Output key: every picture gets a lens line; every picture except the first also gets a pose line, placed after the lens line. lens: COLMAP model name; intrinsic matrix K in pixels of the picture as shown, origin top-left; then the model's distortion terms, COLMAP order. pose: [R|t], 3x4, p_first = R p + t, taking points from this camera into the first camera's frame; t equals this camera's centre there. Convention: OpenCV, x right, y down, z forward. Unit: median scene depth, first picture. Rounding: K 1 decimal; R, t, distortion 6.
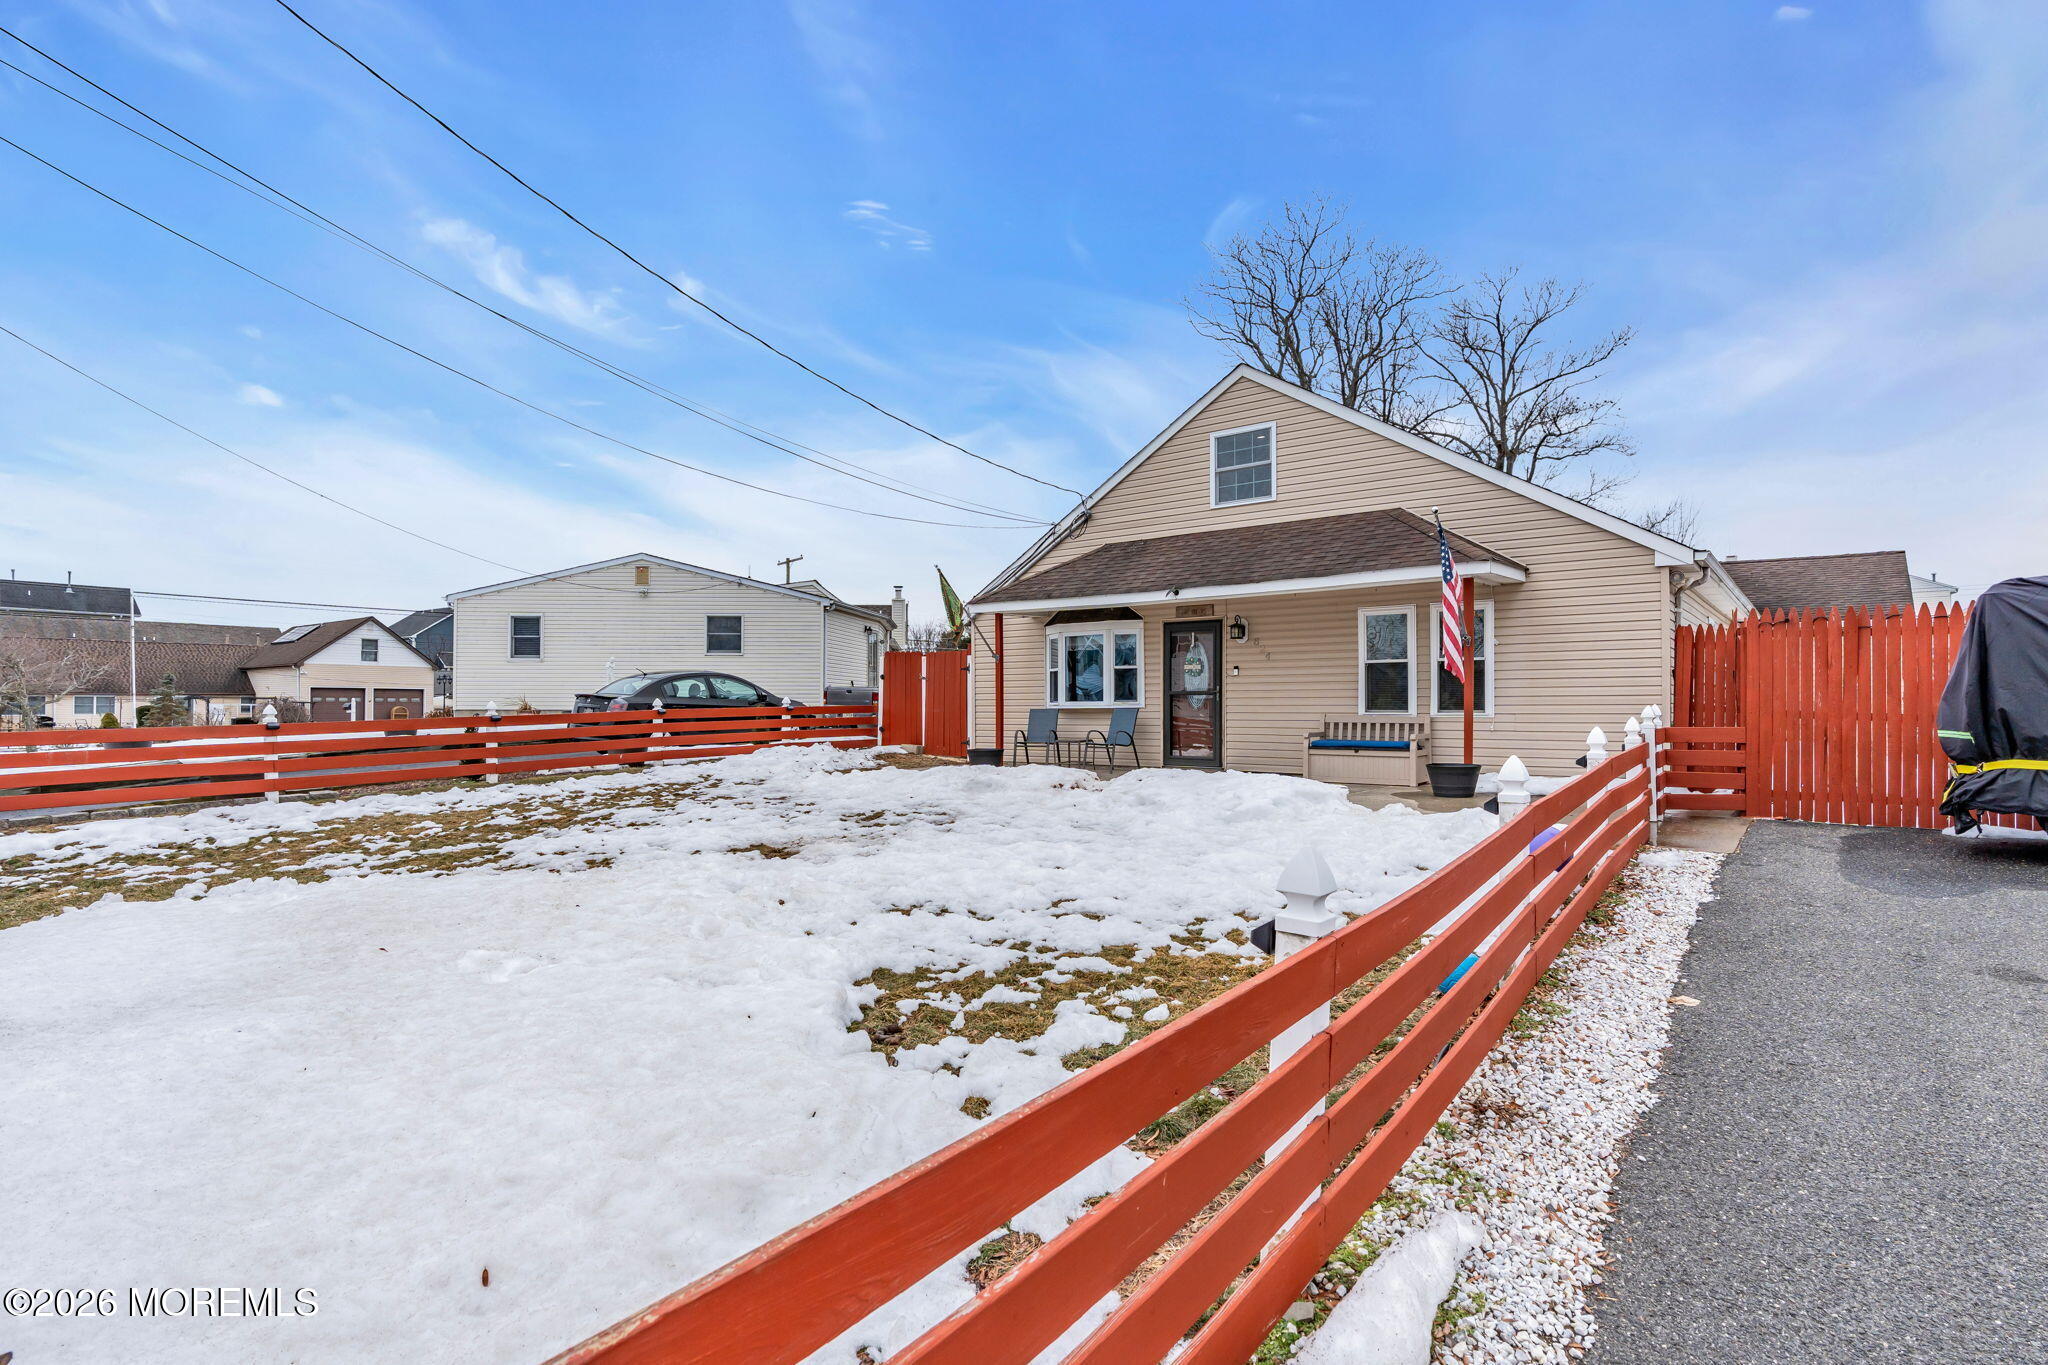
lens RADIAL K [[920.7, 0, 1024.3], [0, 920.7, 677.6], [0, 0, 1]] dist [-0.010568, 0.001210]
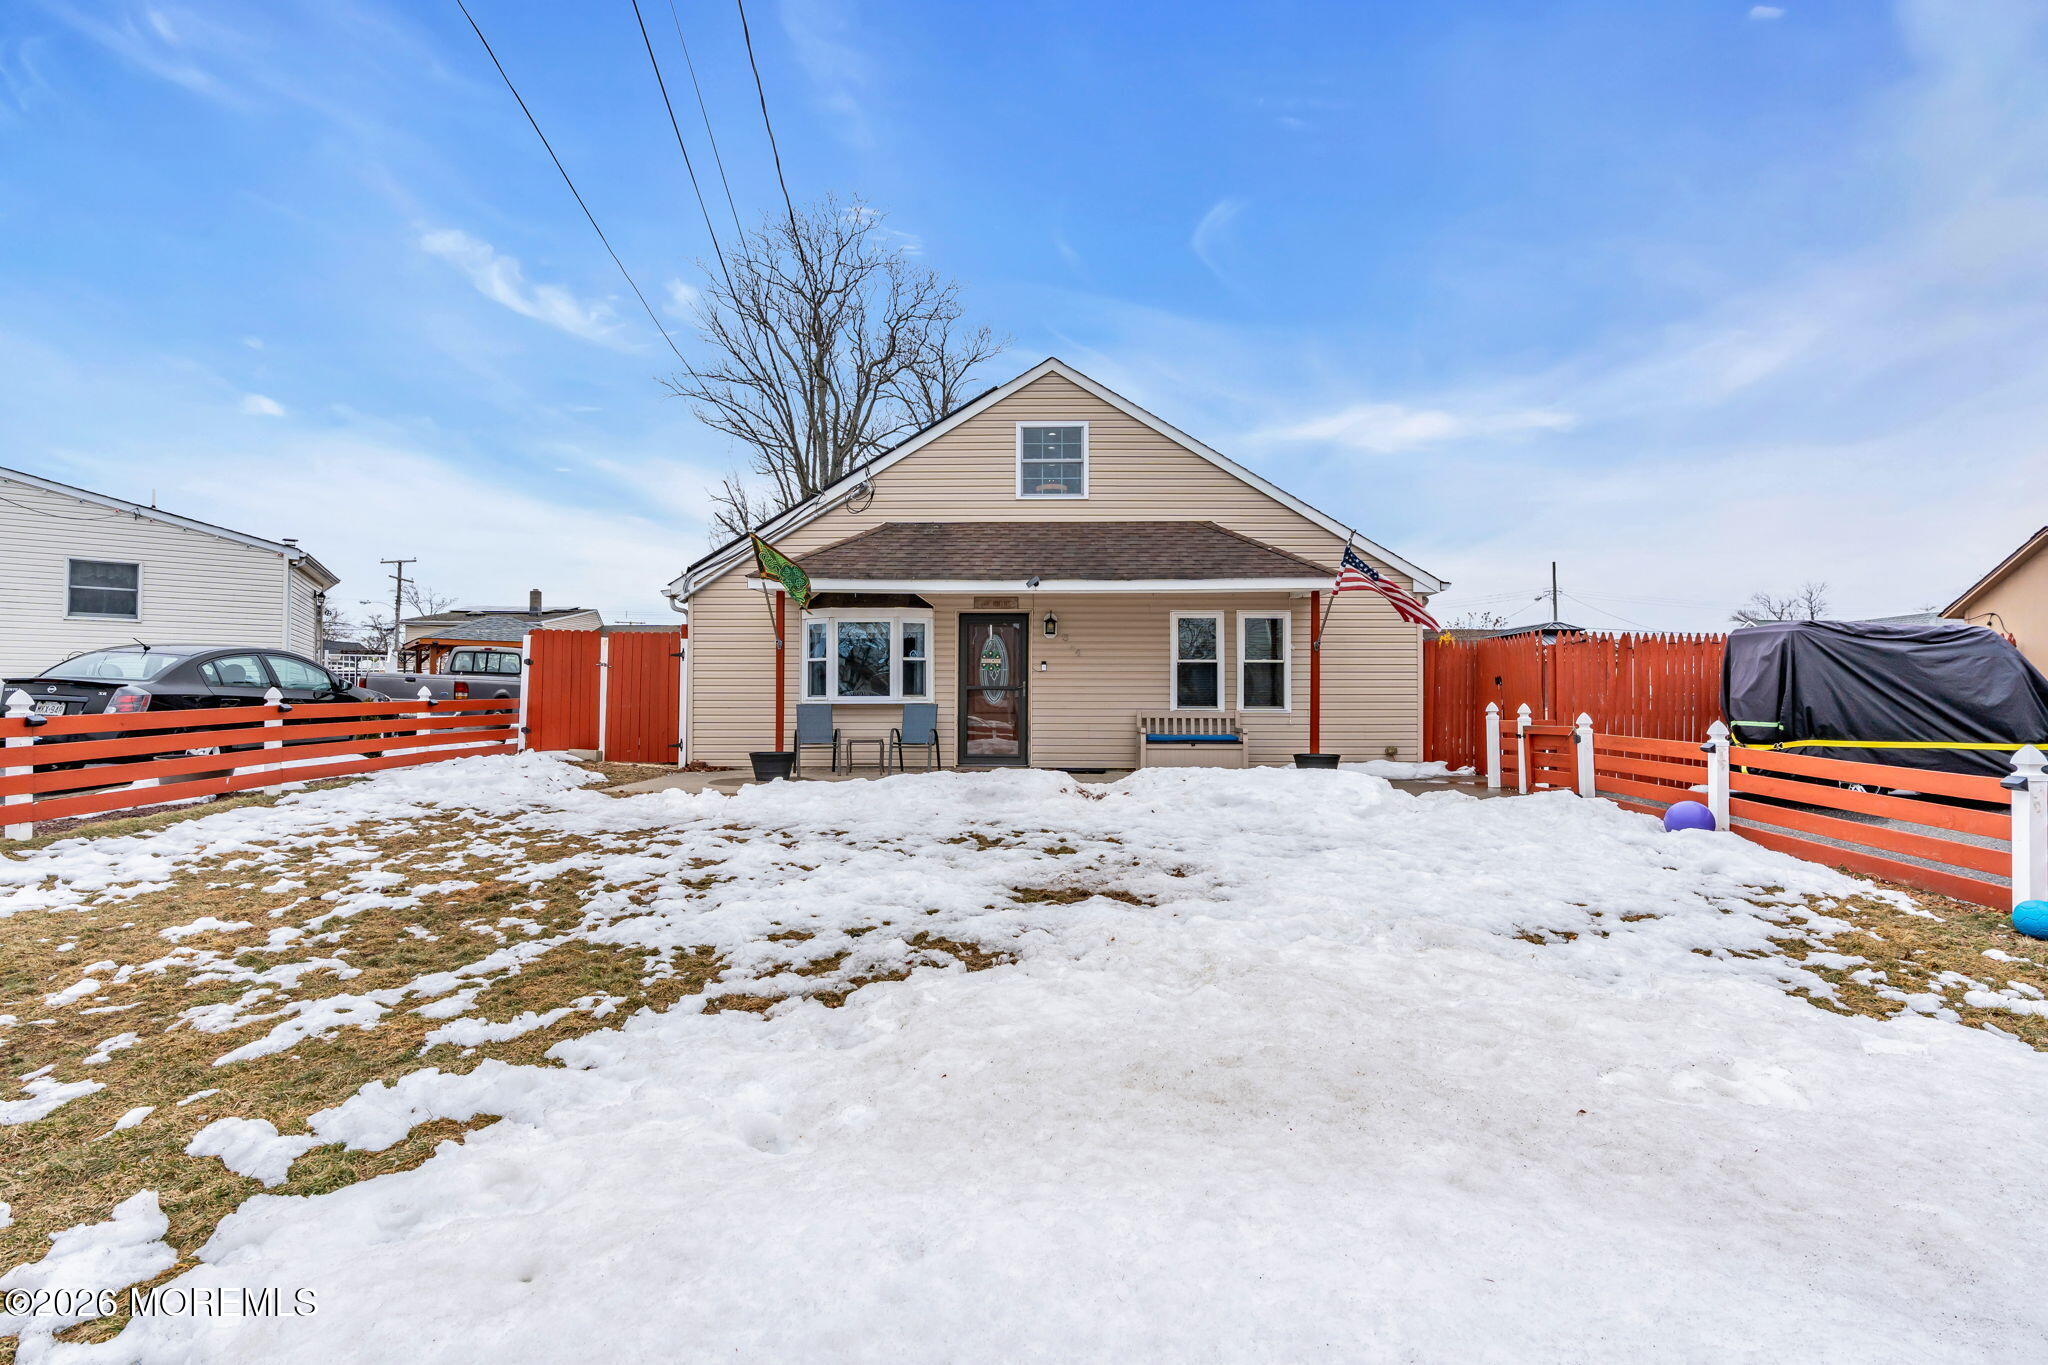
lens RADIAL K [[920.7, 0, 1024.3], [0, 920.7, 677.6], [0, 0, 1]] dist [-0.010568, 0.001210]
pose [[0.821242, 0.016699, 0.570336, -0.324978], [-0.021011, 0.999779, 0.000982, 0.004060], [-0.570194, -0.012790, 0.821411, 0.182055]]
